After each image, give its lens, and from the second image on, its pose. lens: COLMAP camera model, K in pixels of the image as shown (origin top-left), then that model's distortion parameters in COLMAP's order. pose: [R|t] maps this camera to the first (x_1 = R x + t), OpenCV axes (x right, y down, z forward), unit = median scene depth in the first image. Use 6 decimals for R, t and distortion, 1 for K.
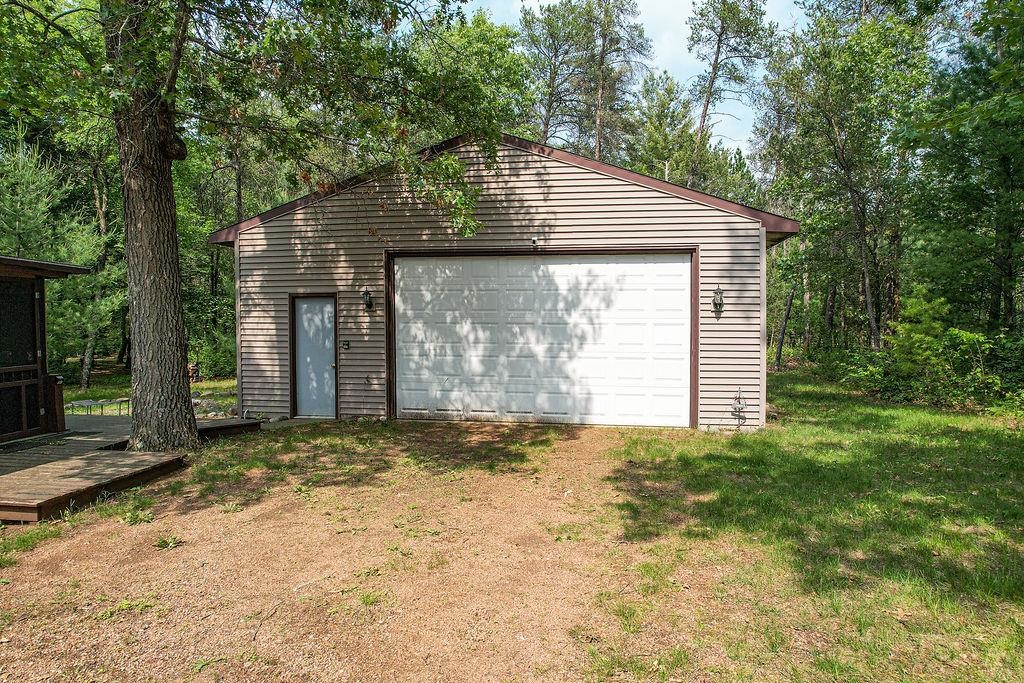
lens RADIAL K [[662.1, 0, 513.8], [0, 662.1, 345.2], [0, 0, 1]] dist [-0.091685, 0.086071]
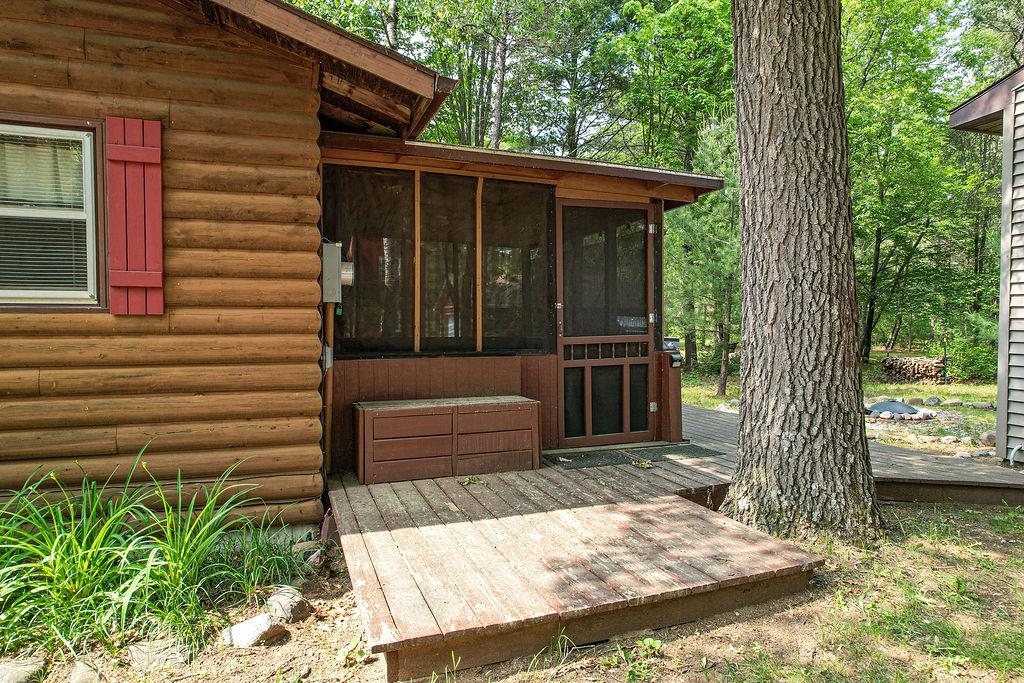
lens RADIAL K [[662.1, 0, 513.8], [0, 662.1, 345.2], [0, 0, 1]] dist [-0.091685, 0.086071]
pose [[0.488652, 0.031515, -0.871909, -0.185091], [-0.029302, 0.999376, 0.019700, 0.025974], [0.871986, 0.015922, 0.489271, 0.462164]]
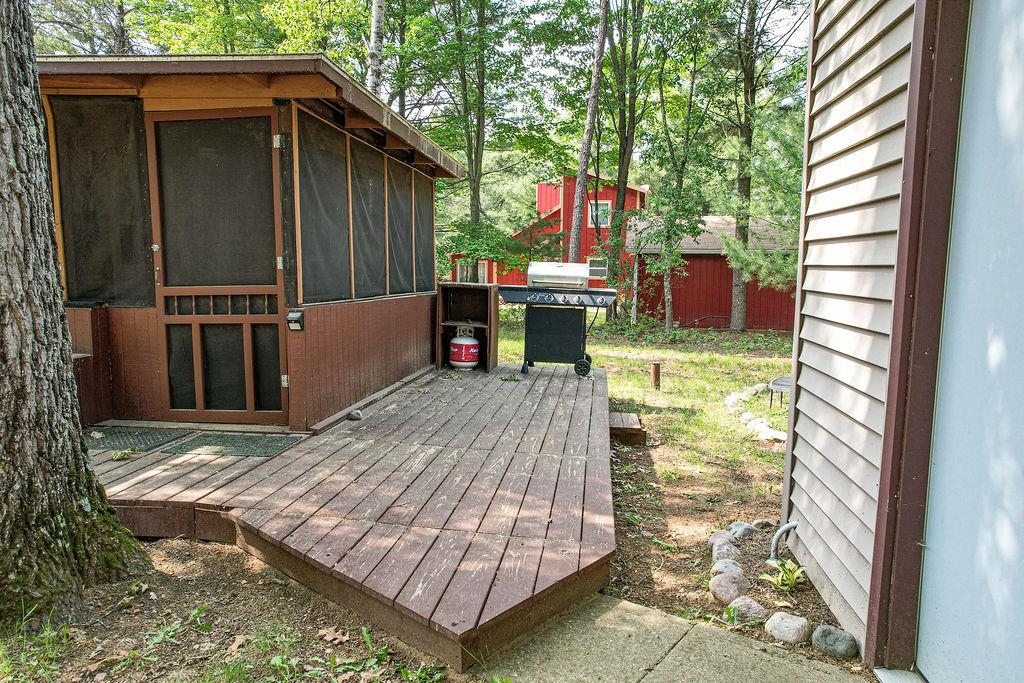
lens RADIAL K [[662.1, 0, 513.8], [0, 662.1, 345.2], [0, 0, 1]] dist [-0.091685, 0.086071]
pose [[0.043592, 0.115411, -0.992361, -0.192694], [-0.042830, 0.992608, 0.113558, 0.009036], [0.998131, 0.037553, 0.048213, 0.963642]]
